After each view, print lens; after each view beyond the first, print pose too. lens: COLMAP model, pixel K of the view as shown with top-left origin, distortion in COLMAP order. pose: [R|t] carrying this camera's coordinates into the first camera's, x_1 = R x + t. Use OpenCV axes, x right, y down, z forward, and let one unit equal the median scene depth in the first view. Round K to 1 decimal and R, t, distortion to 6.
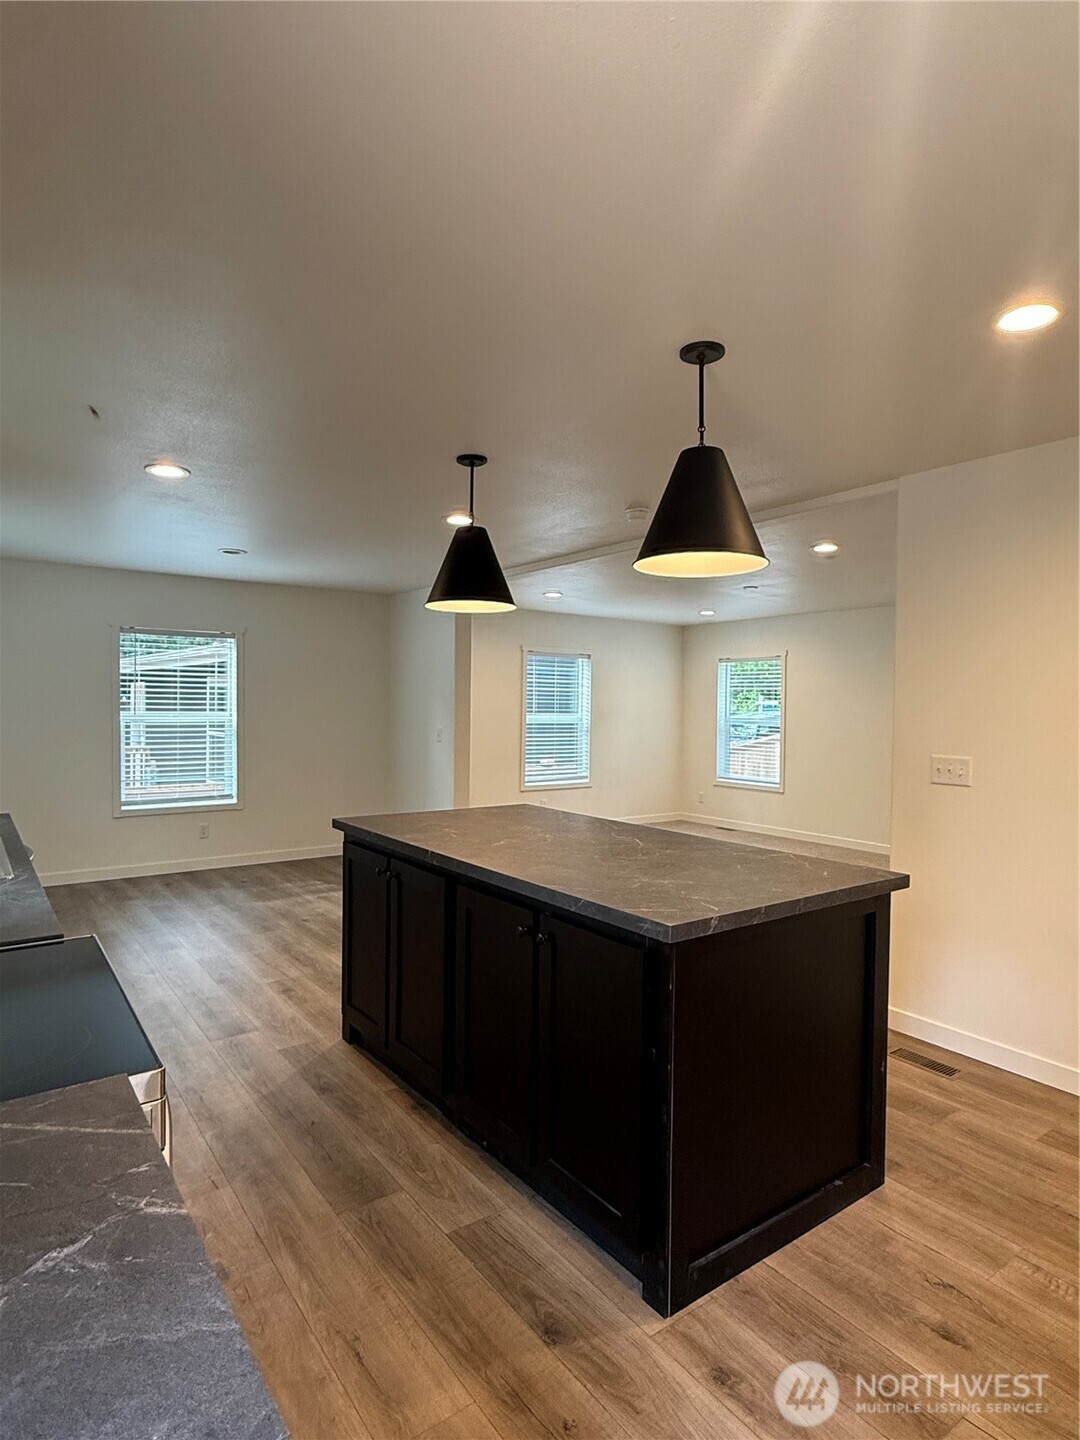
lens RADIAL K [[802.8, 0, 536.9], [0, 802.8, 723.9], [0, 0, 1]] dist [-0.001490, 0.000517]
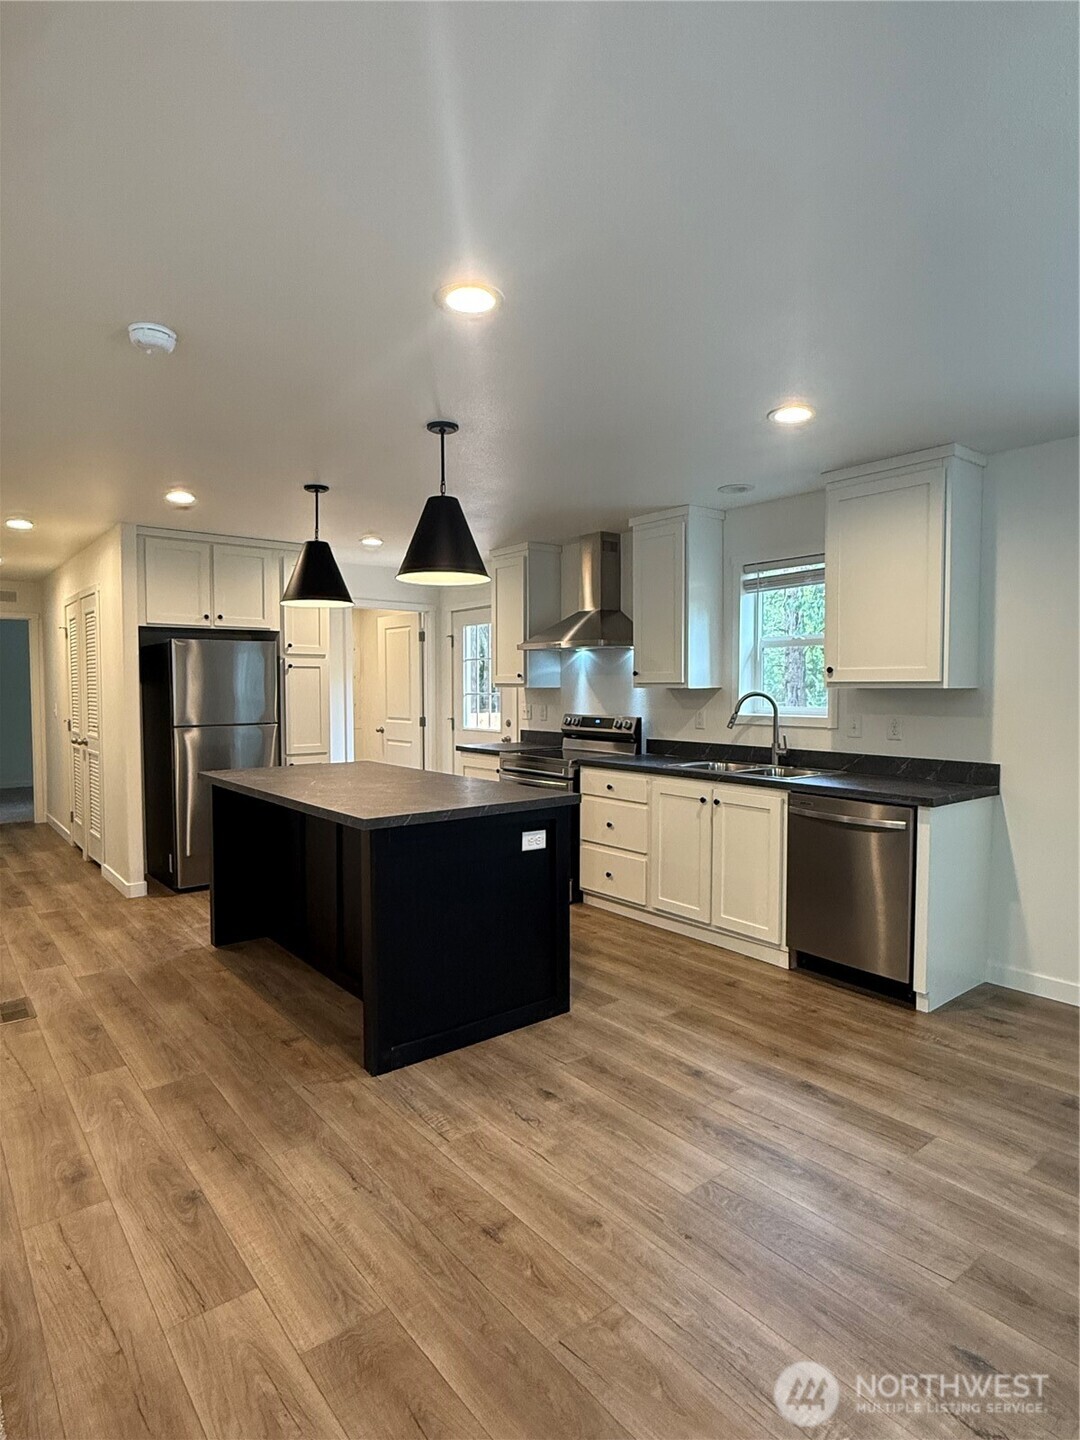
lens RADIAL K [[802.8, 0, 536.9], [0, 802.8, 723.9], [0, 0, 1]] dist [-0.001490, 0.000517]
pose [[-0.999115, -0.005866, -0.041658, -0.159211], [-0.008847, 0.997384, 0.071737, -0.040595], [0.041129, 0.072042, -0.996553, 1.997235]]
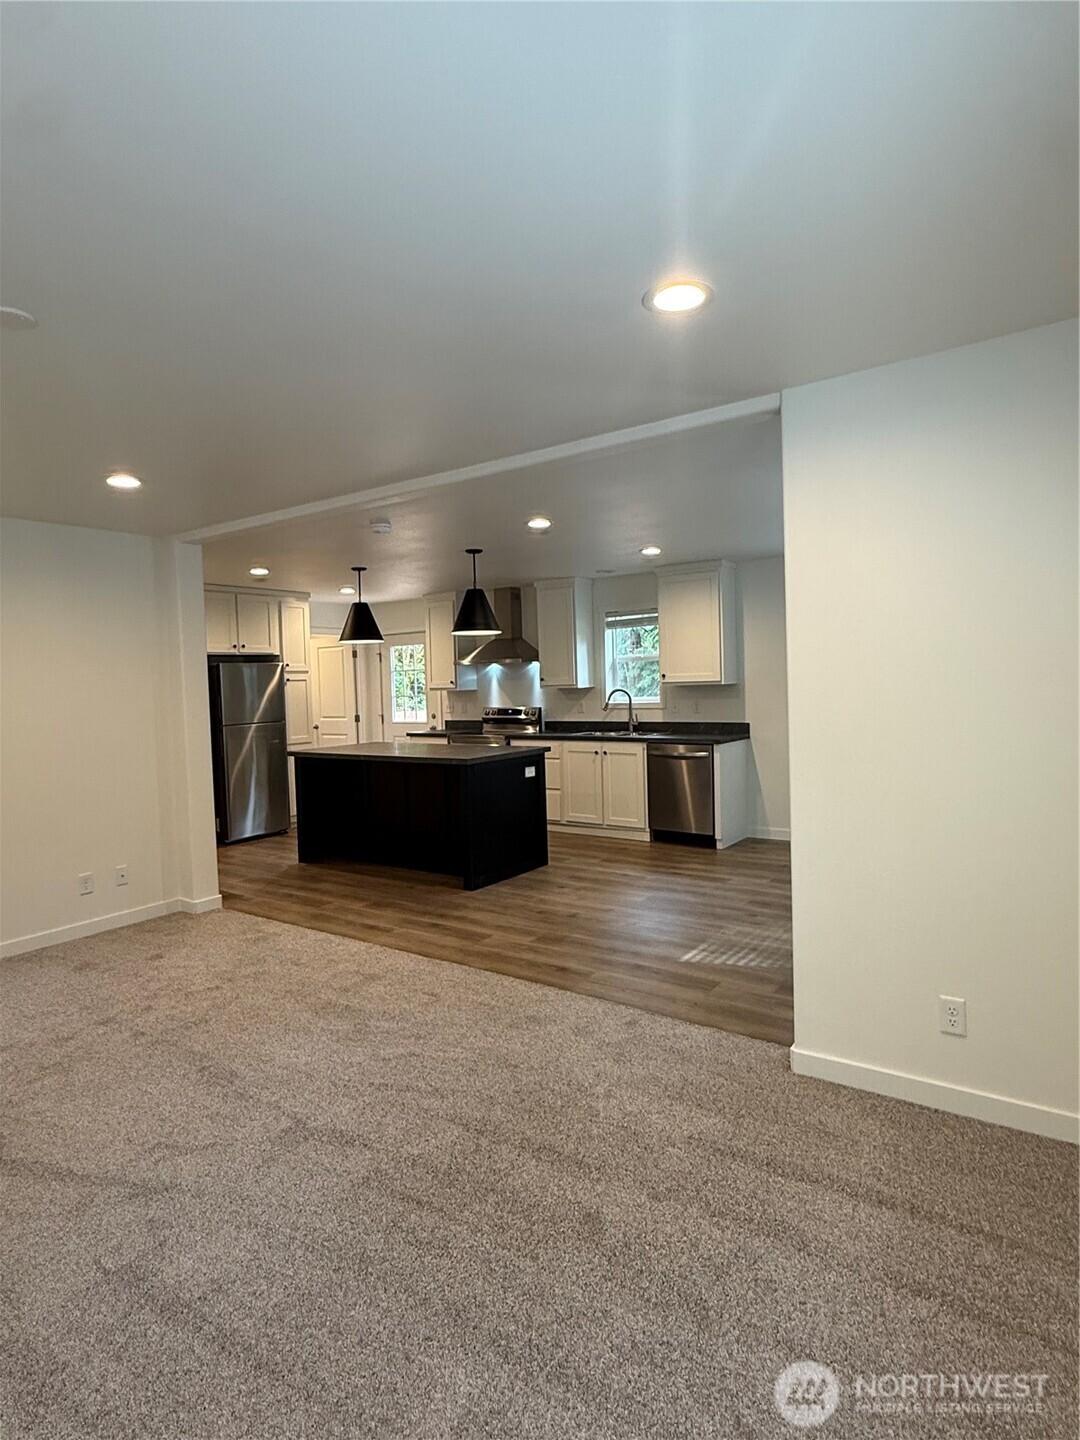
lens RADIAL K [[802.8, 0, 536.9], [0, 802.8, 723.9], [0, 0, 1]] dist [-0.001490, 0.000517]
pose [[-0.950434, 0.035064, -0.308942, 0.350836], [0.012944, 0.997222, 0.073360, -0.072260], [0.310656, 0.065724, -0.948247, 2.769479]]
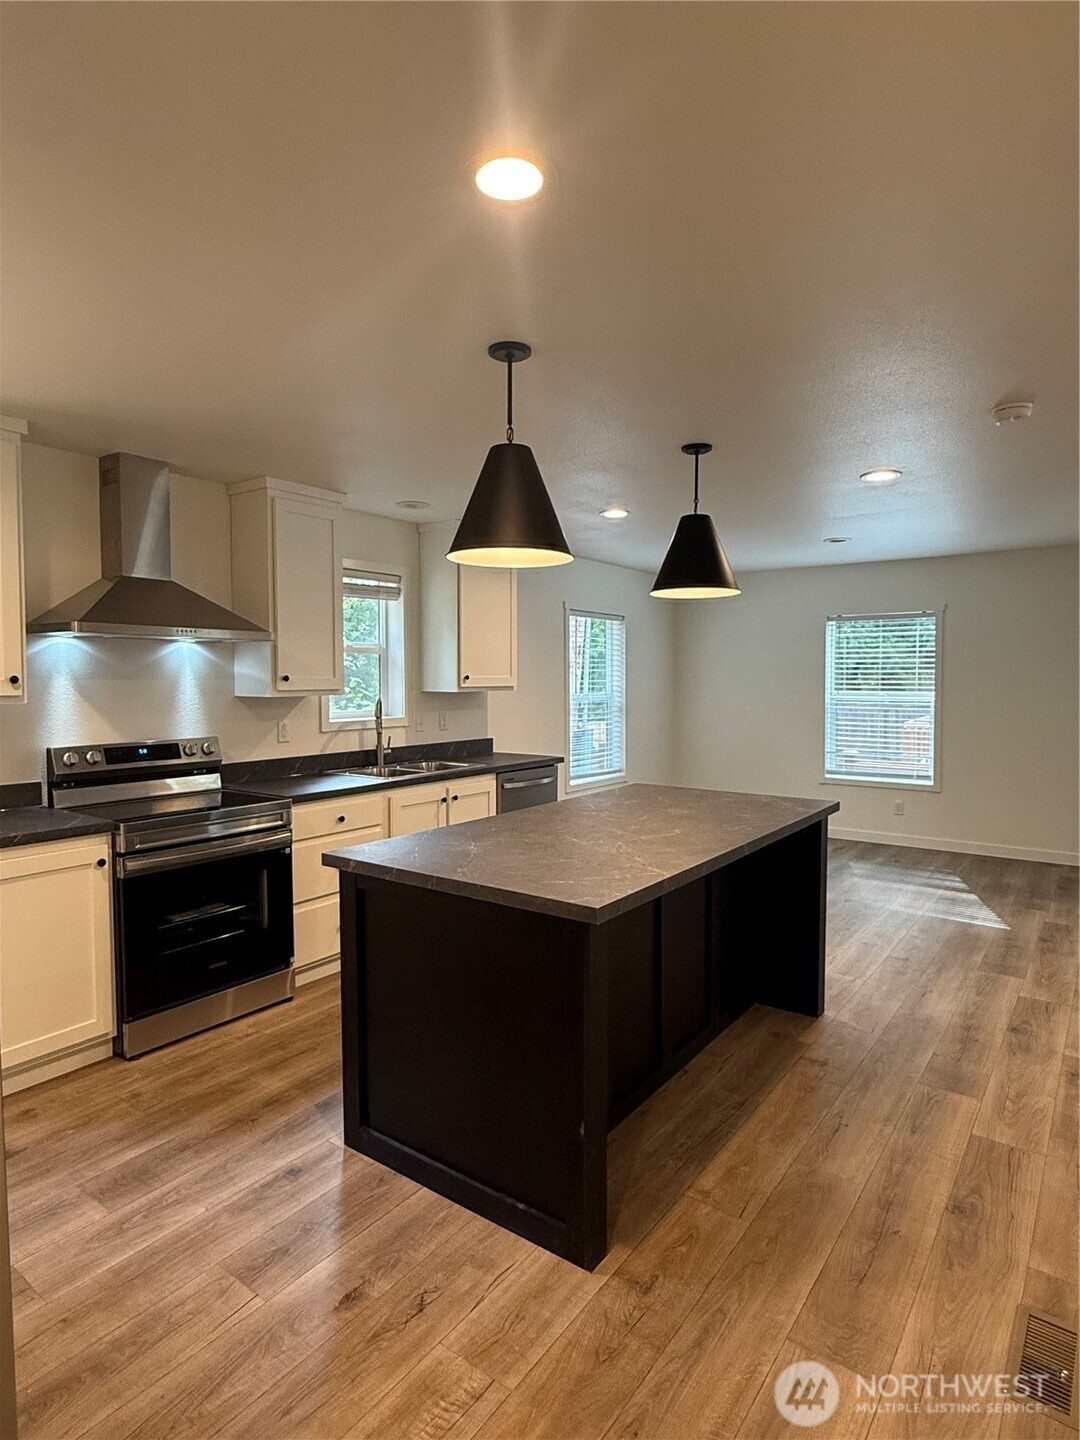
lens RADIAL K [[802.8, 0, 536.9], [0, 802.8, 723.9], [0, 0, 1]] dist [-0.001490, 0.000517]
pose [[0.303065, 0.047251, -0.951798, 0.841273], [-0.018891, 0.998872, 0.043573, -0.020071], [0.952783, 0.004775, 0.303616, 0.494804]]
